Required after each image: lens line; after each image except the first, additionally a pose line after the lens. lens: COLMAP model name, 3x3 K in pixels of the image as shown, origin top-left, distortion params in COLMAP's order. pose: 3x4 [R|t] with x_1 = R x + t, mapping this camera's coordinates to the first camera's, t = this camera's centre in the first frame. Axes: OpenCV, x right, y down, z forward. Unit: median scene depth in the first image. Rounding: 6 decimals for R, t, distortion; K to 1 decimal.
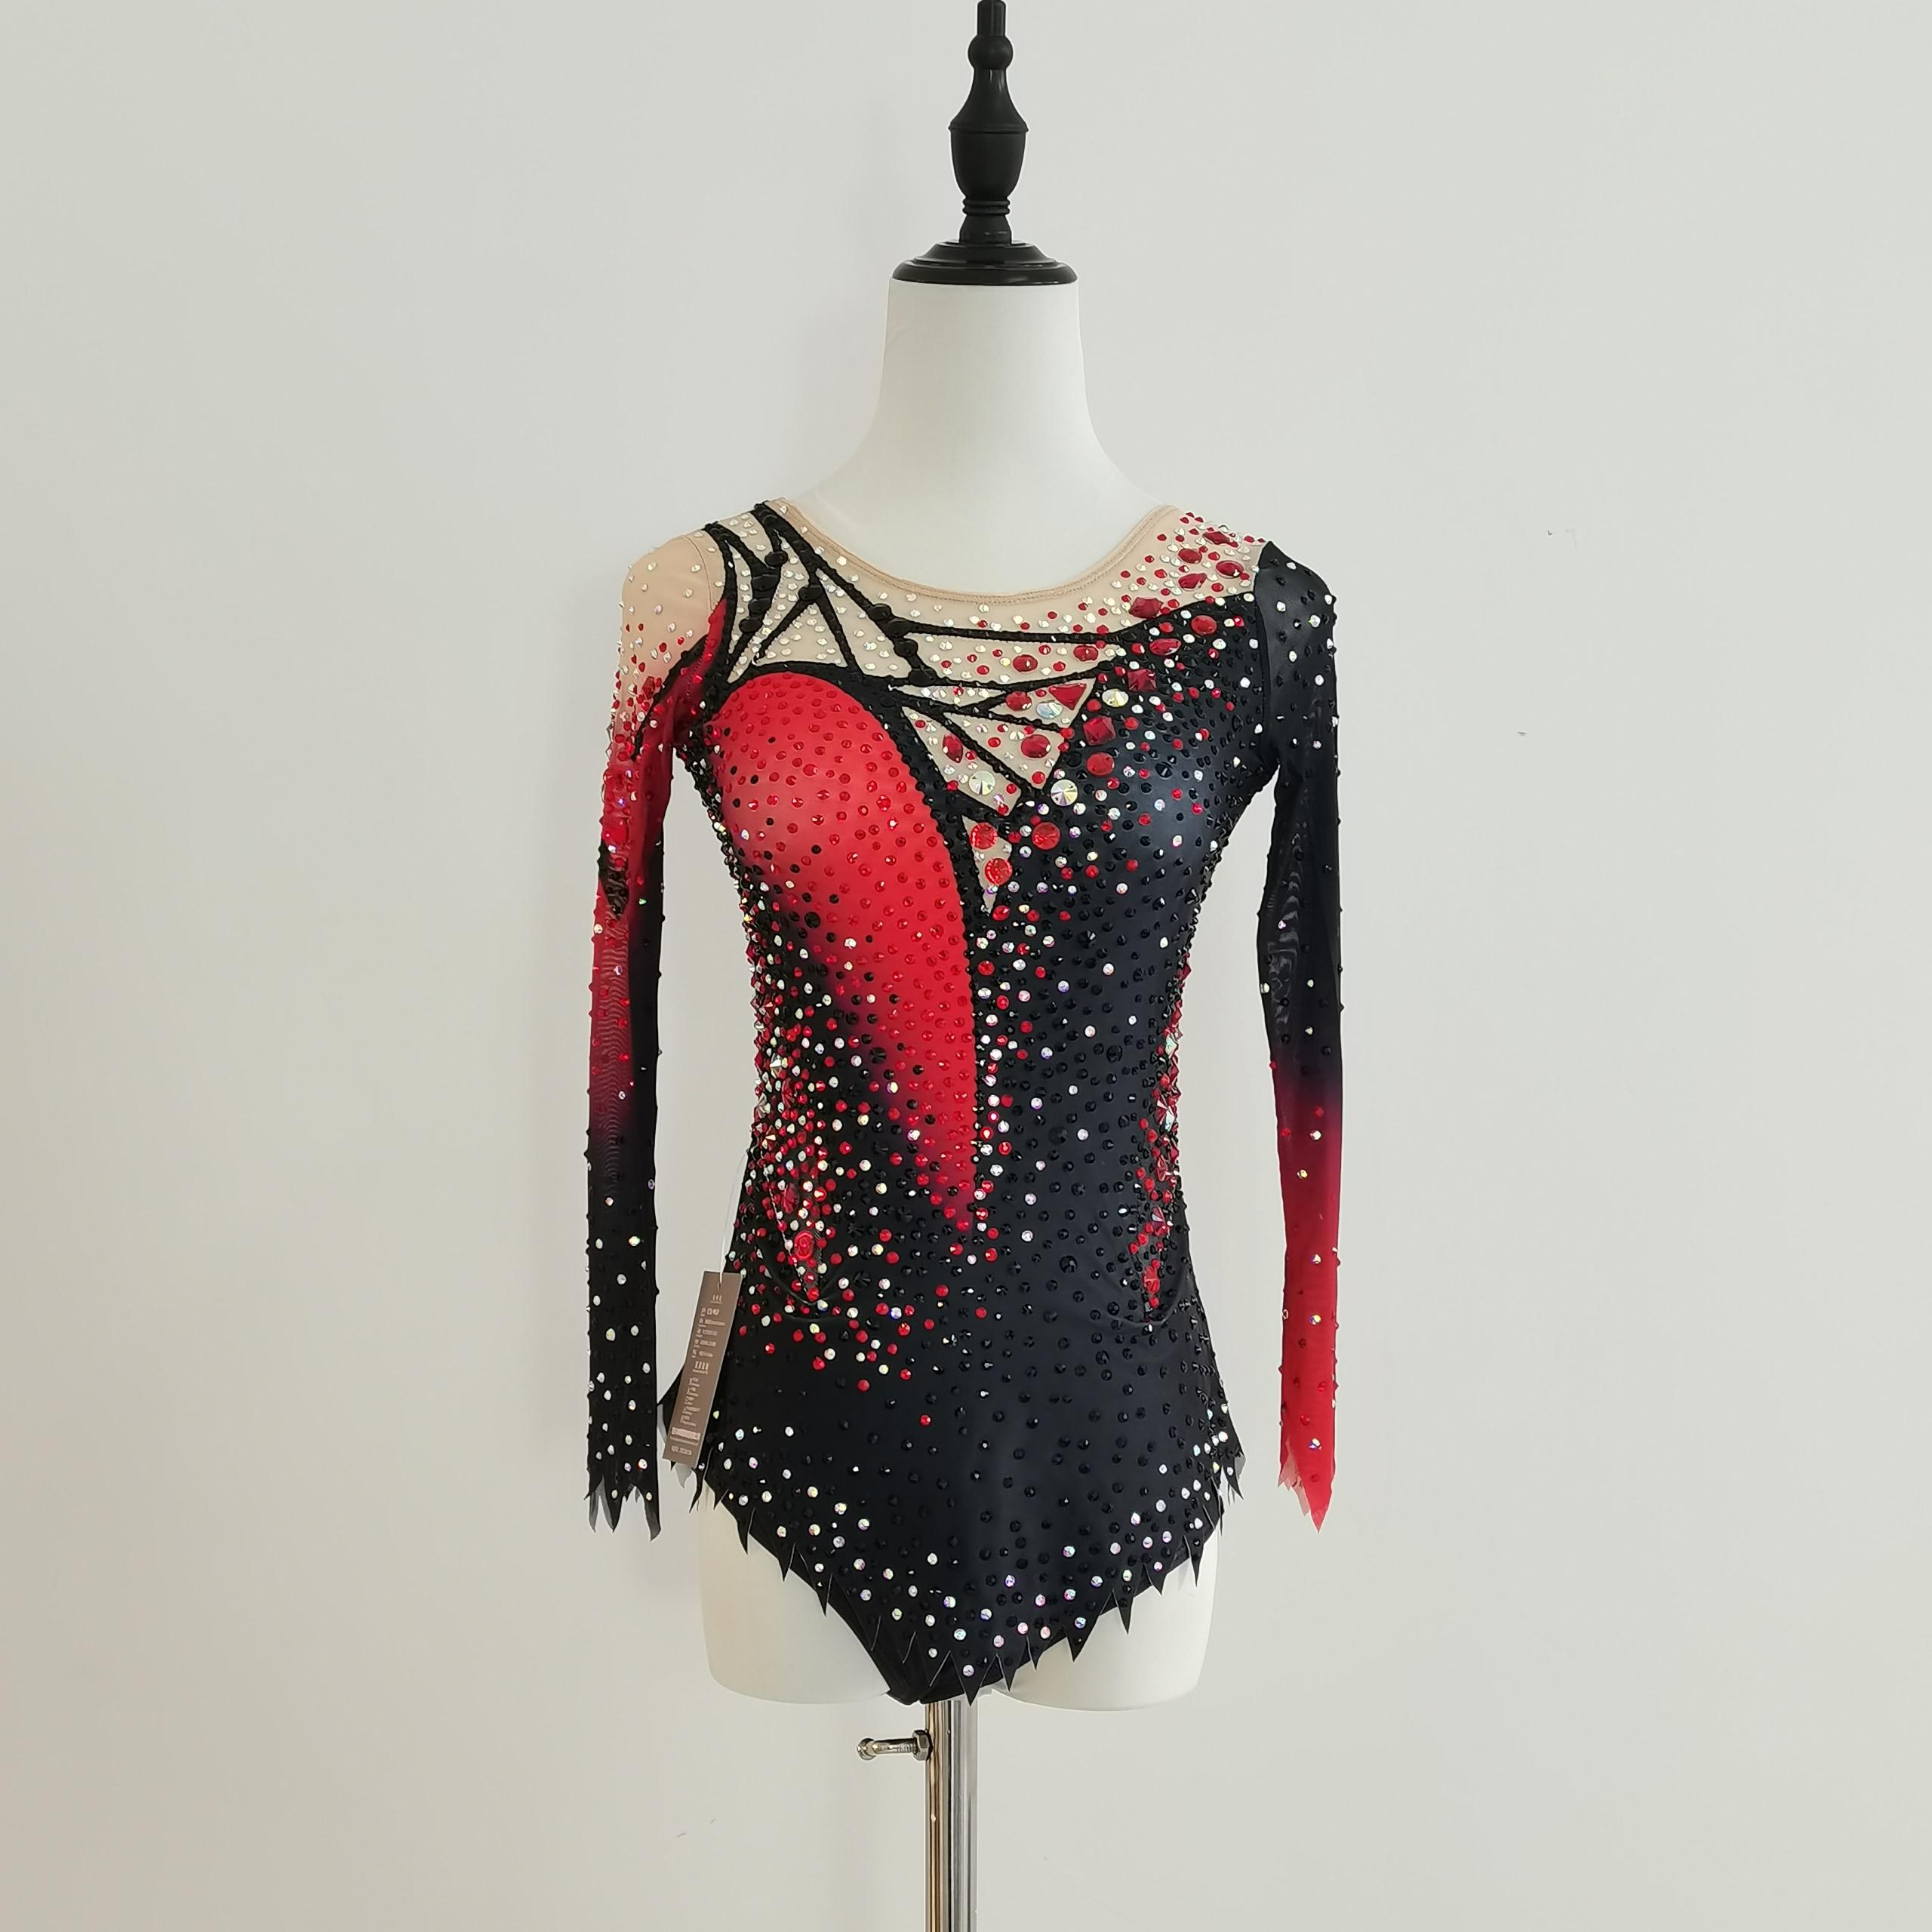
lens RADIAL K [[2612.3, 0, 966.0], [0, 2612.3, 966.0], [0, 0, 1]] dist [0.002475, 0.000458]
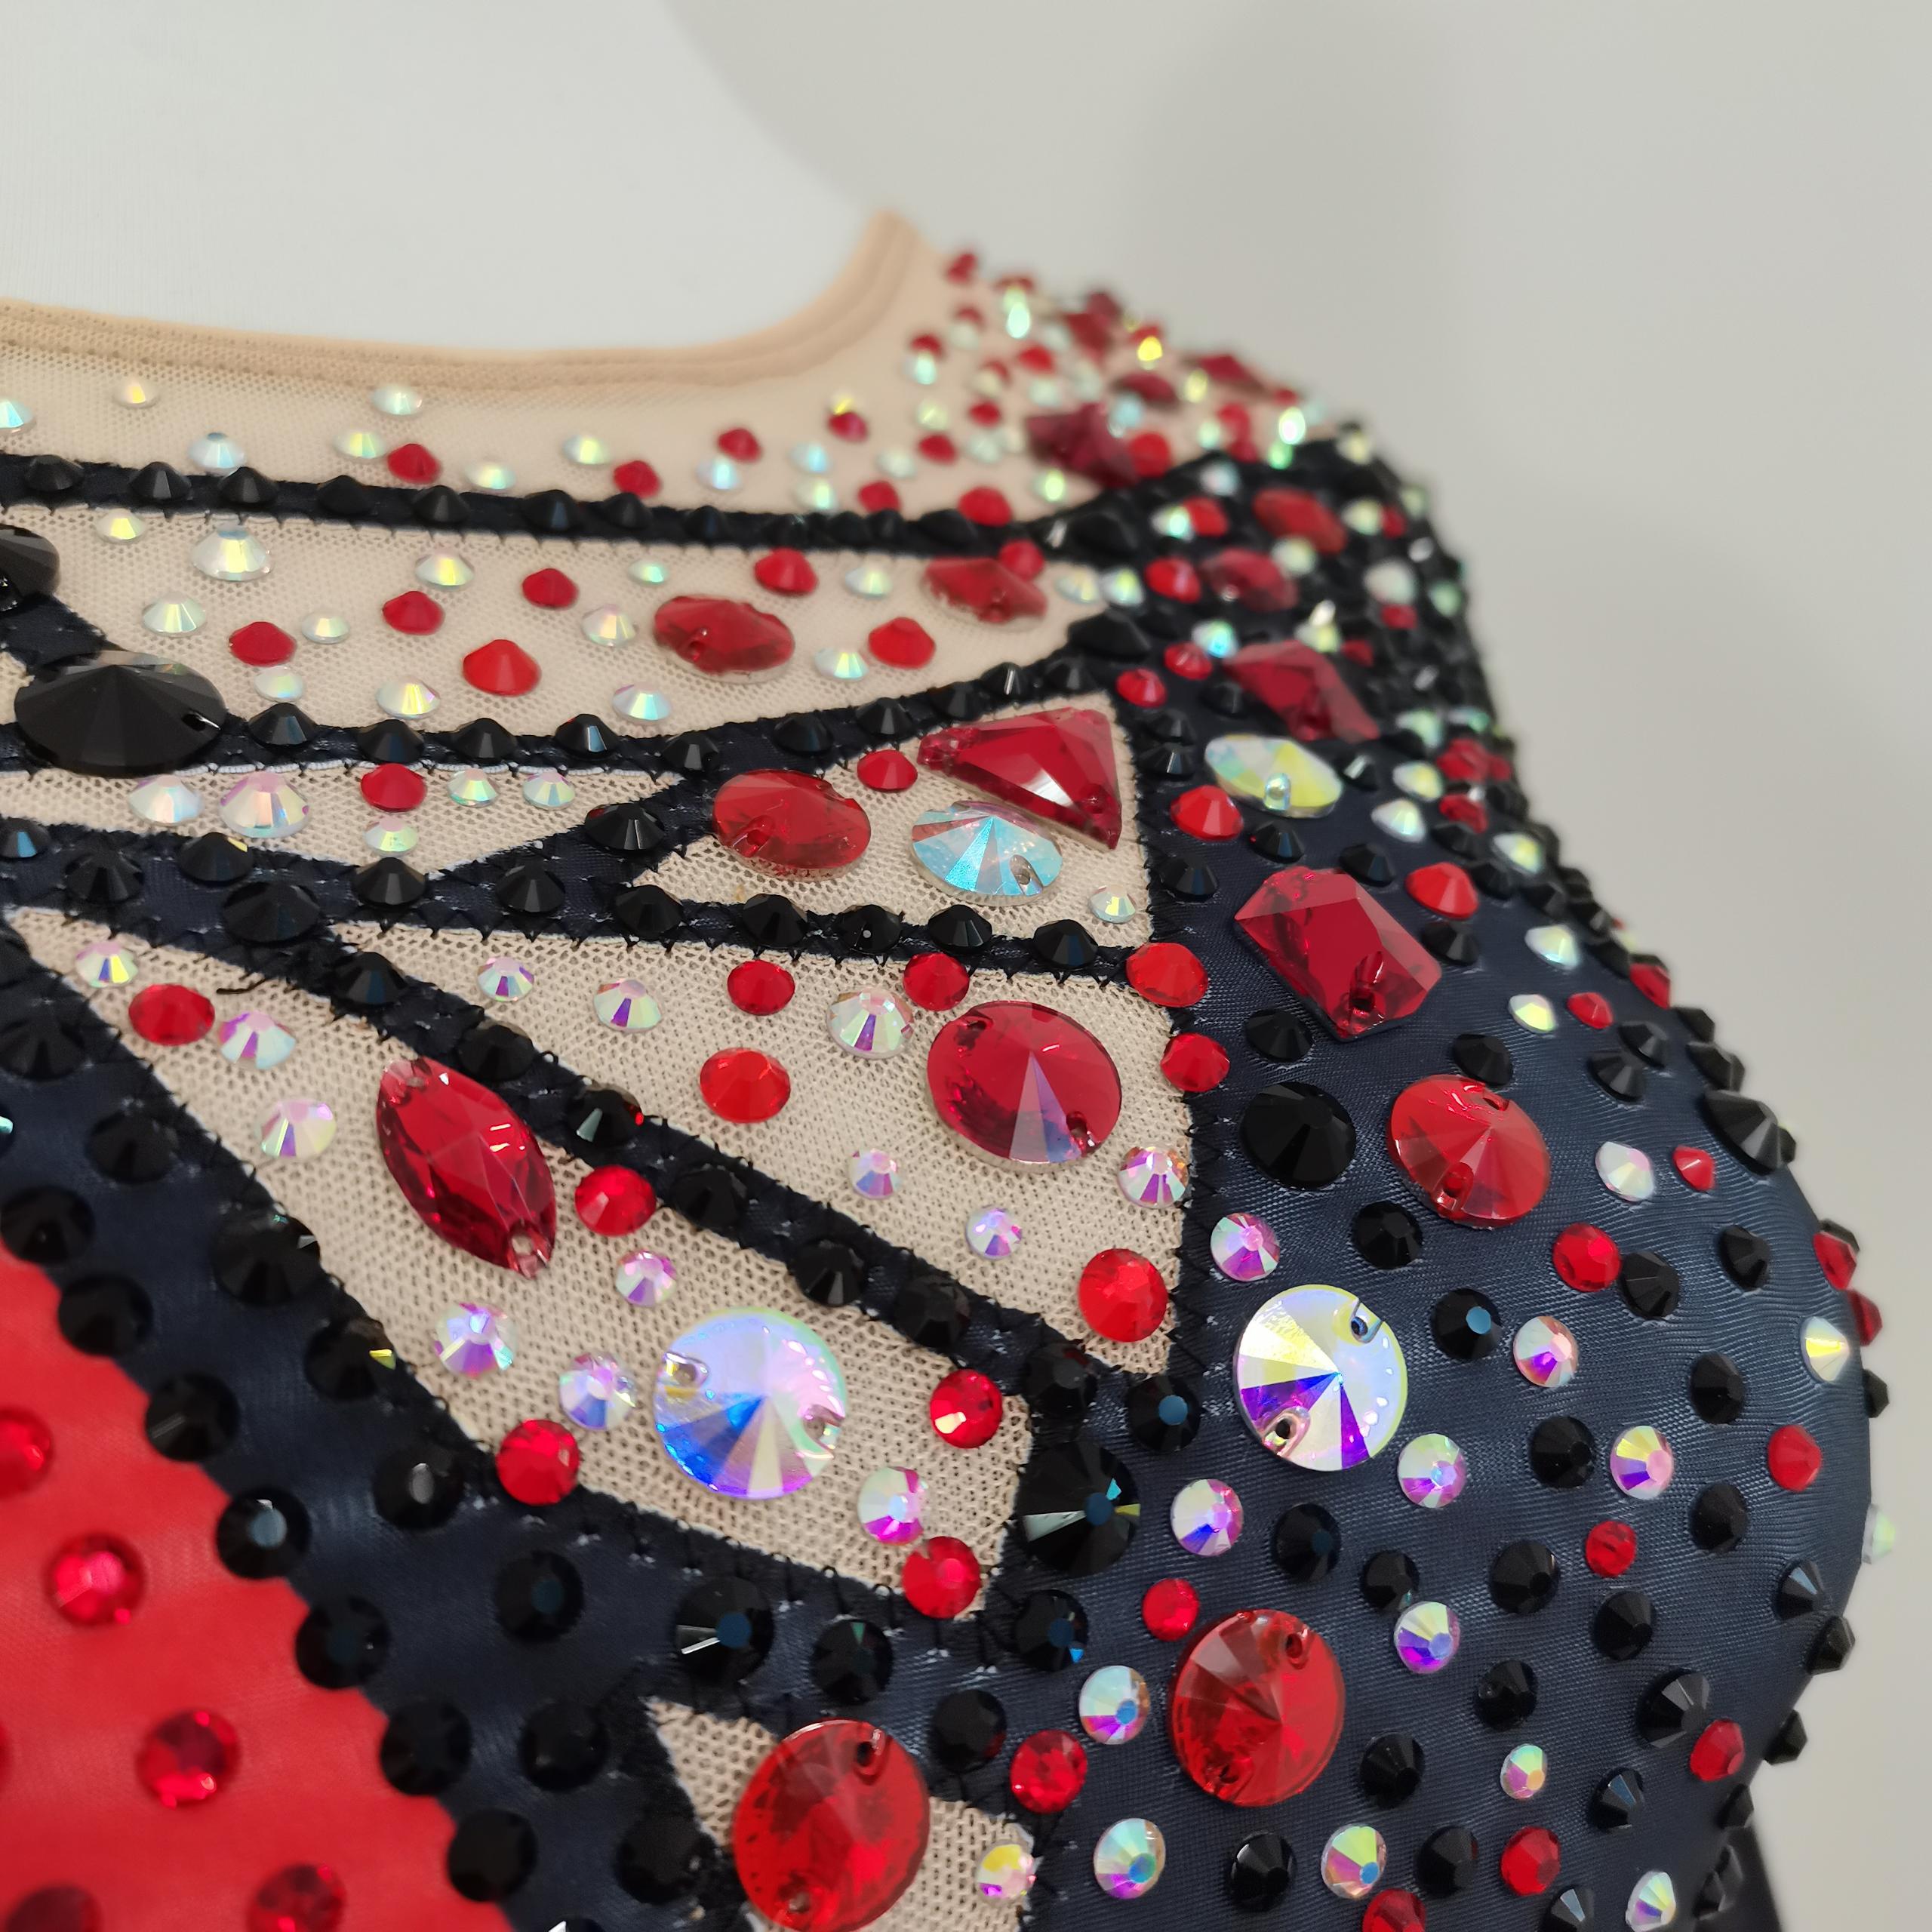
lens RADIAL K [[1997.8, 0, 966.0], [0, 1997.8, 966.0], [0, 0, 1]] dist [-0.001989, -0.011536]
pose [[0.884141, -0.090399, 0.458392, -0.028252], [0.147138, 0.985055, -0.089536, -0.080844], [-0.443447, 0.146609, 0.884229, 0.899396]]
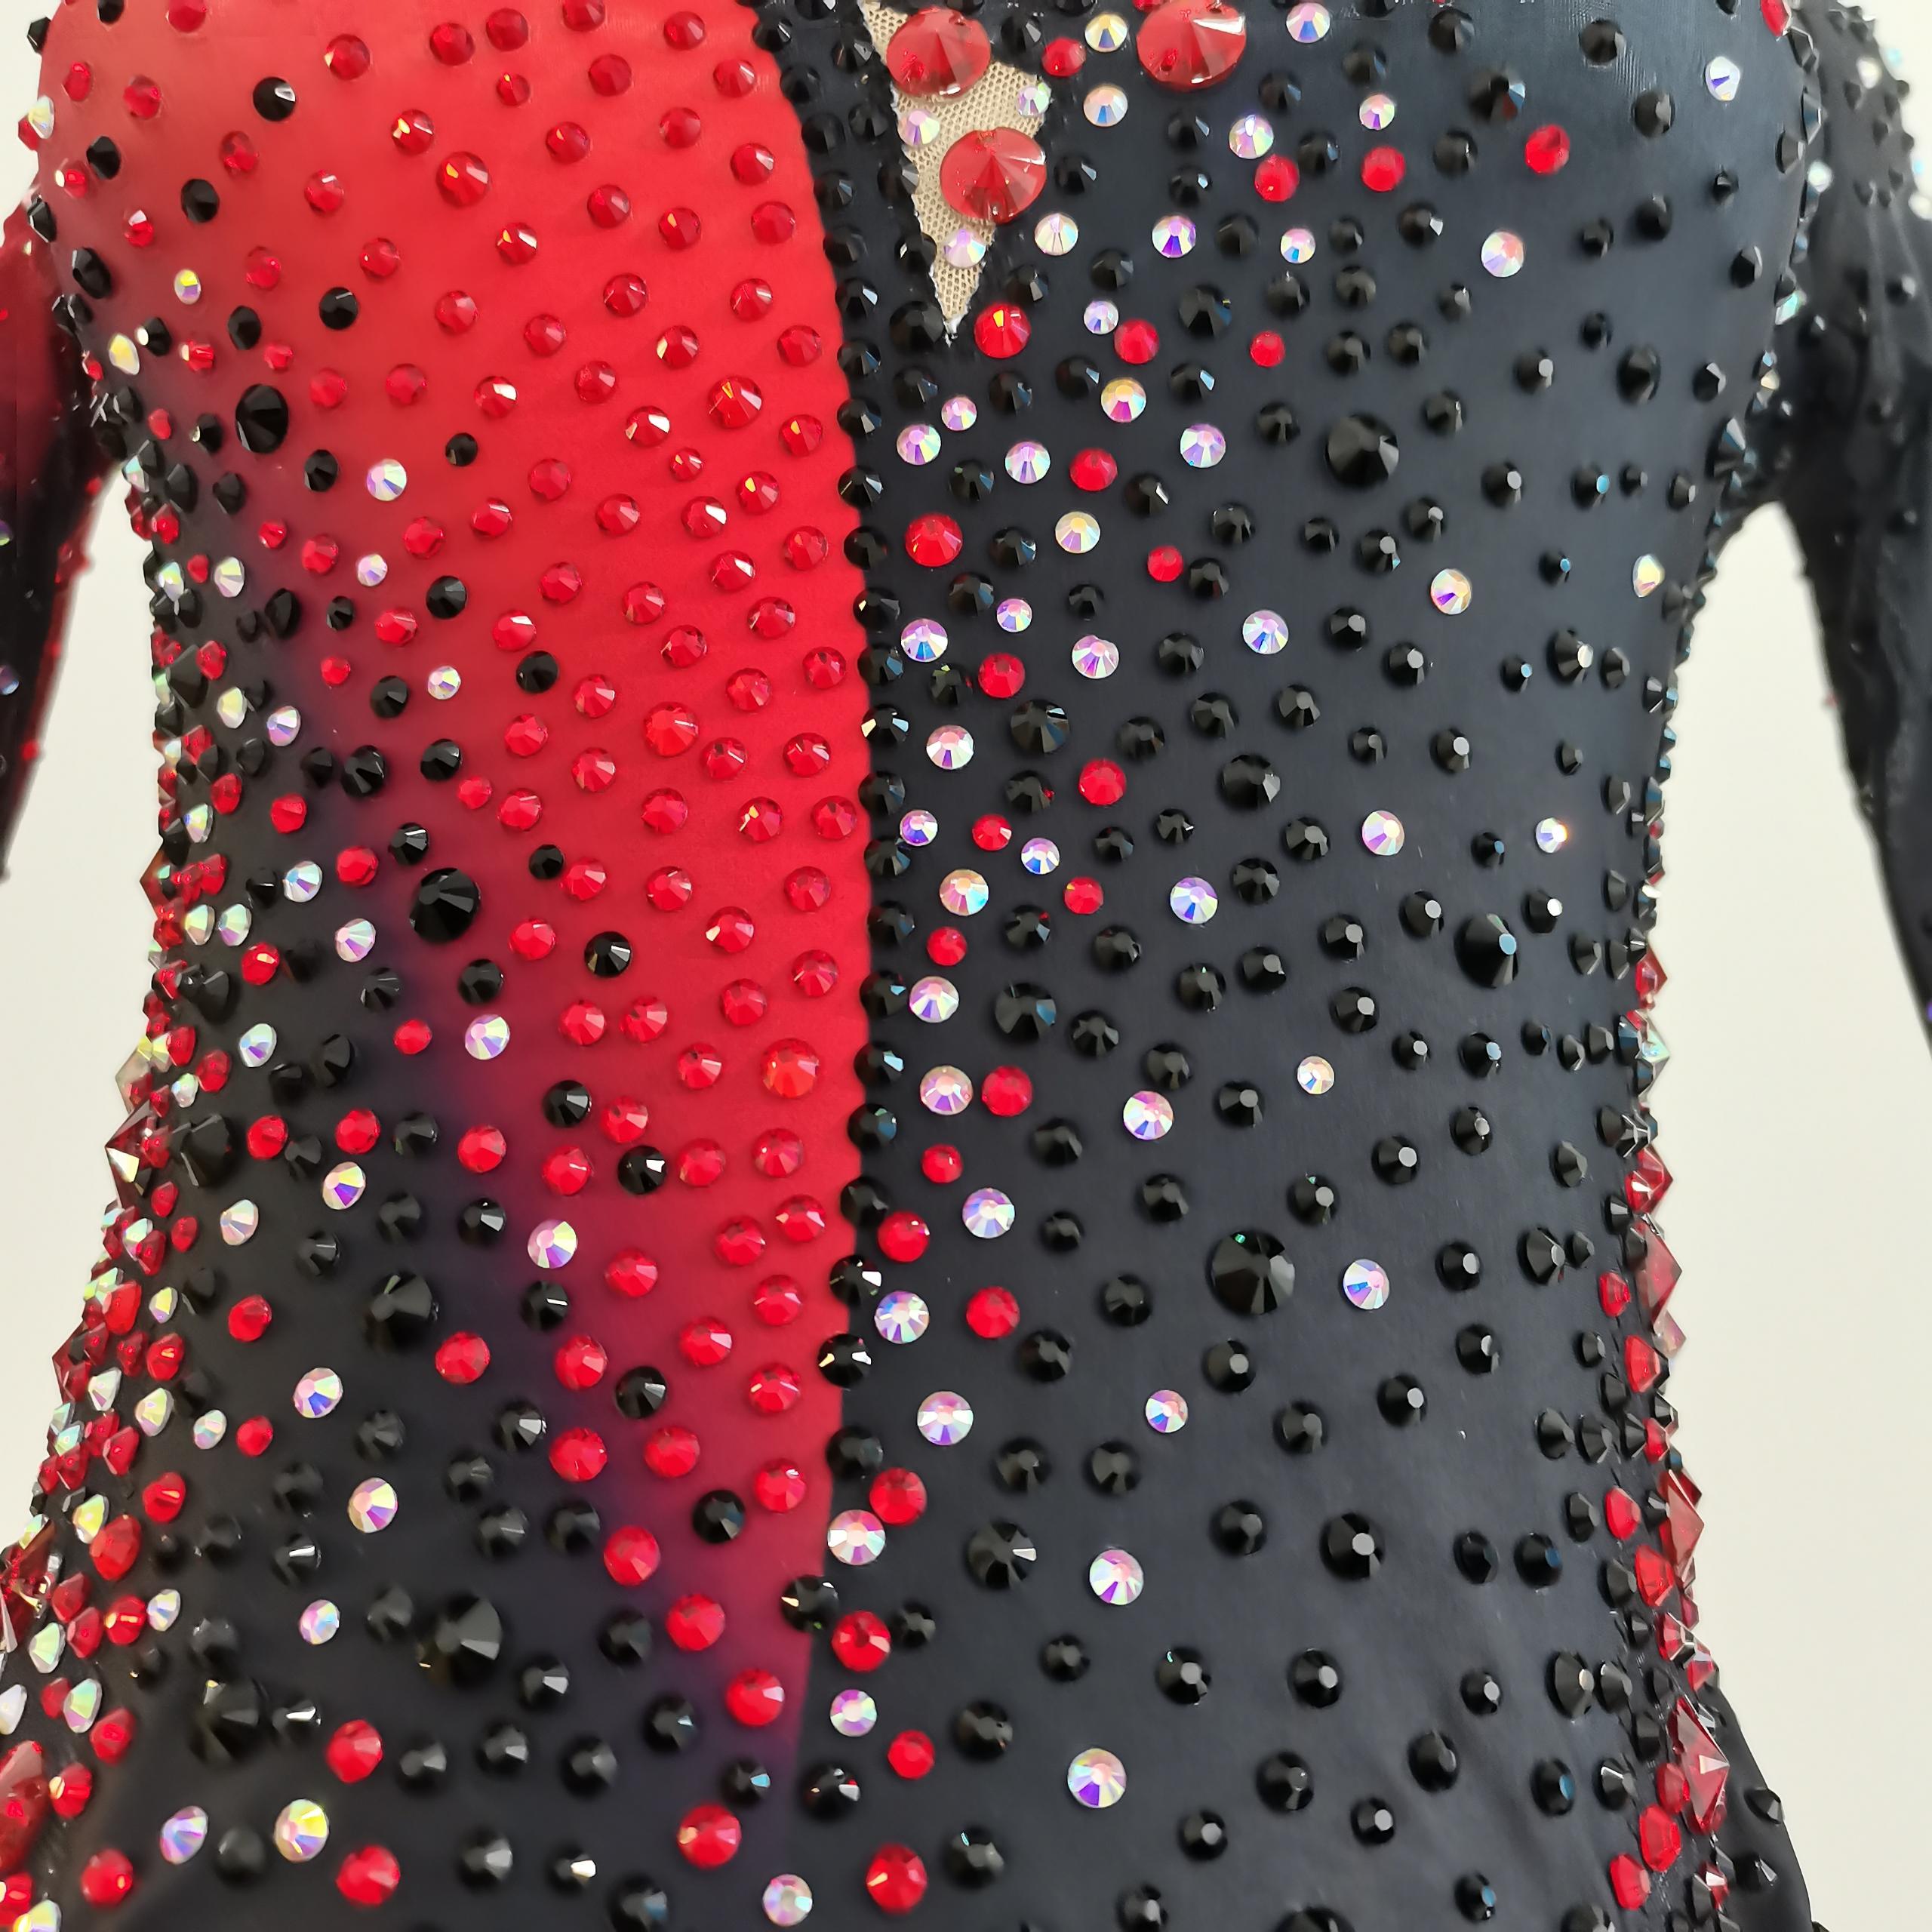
lens RADIAL K [[2120.9, 0, 991.1], [0, 2120.9, 965.1], [0, 0, 1]] dist [0.001356, -0.023310]
pose [[0.998739, 0.011225, -0.048933, 0.022531], [-0.027272, 0.939636, -0.341087, 0.100445], [0.042150, 0.341991, 0.938757, 0.834868]]
